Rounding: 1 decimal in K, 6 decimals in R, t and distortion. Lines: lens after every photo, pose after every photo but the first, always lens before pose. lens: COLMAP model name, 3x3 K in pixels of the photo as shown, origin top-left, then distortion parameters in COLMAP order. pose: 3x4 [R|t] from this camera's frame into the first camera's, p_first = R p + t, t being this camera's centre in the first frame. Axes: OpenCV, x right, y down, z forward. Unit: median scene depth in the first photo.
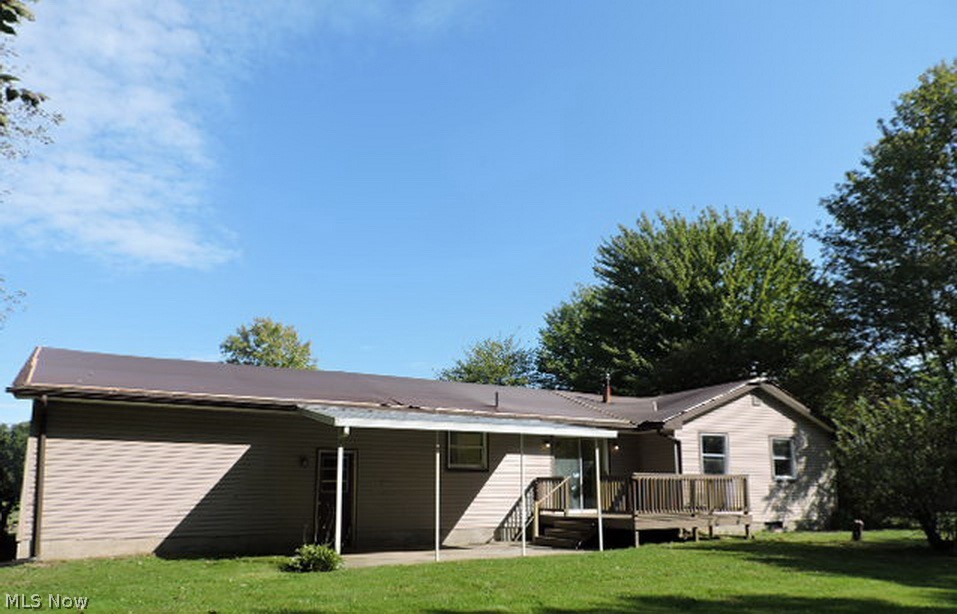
lens RADIAL K [[687.9, 0, 482.3], [0, 687.9, 383.6], [0, 0, 1]] dist [-0.031659, 0.007619]
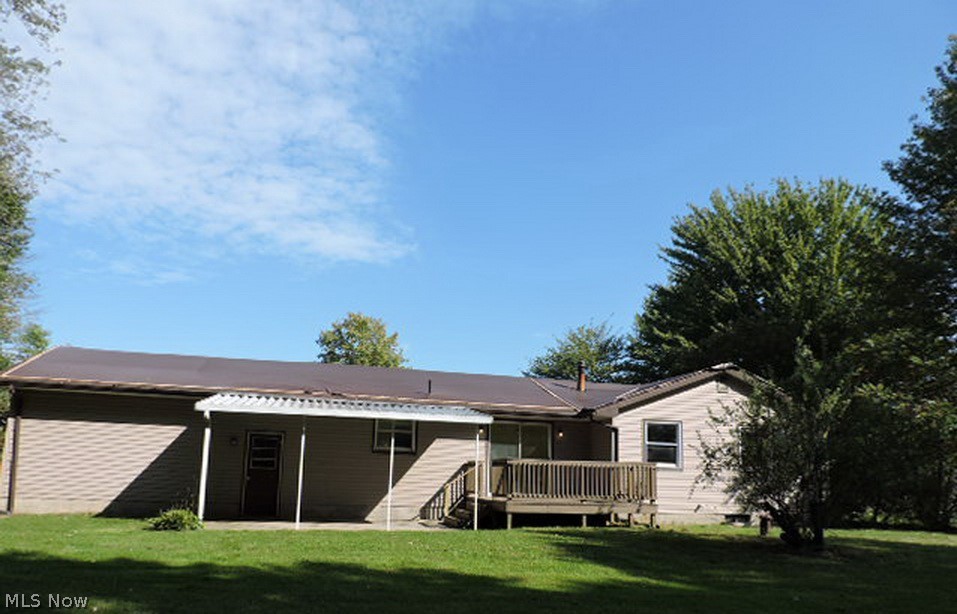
lens RADIAL K [[683.3, 0, 477.5], [0, 683.3, 418.8], [0, 0, 1]] dist [-0.053696, 0.005233]
pose [[0.968619, 0.009536, -0.248368, 0.309422], [0.007856, 0.997590, 0.068939, 0.000267], [0.248427, -0.068727, 0.966209, 0.001957]]
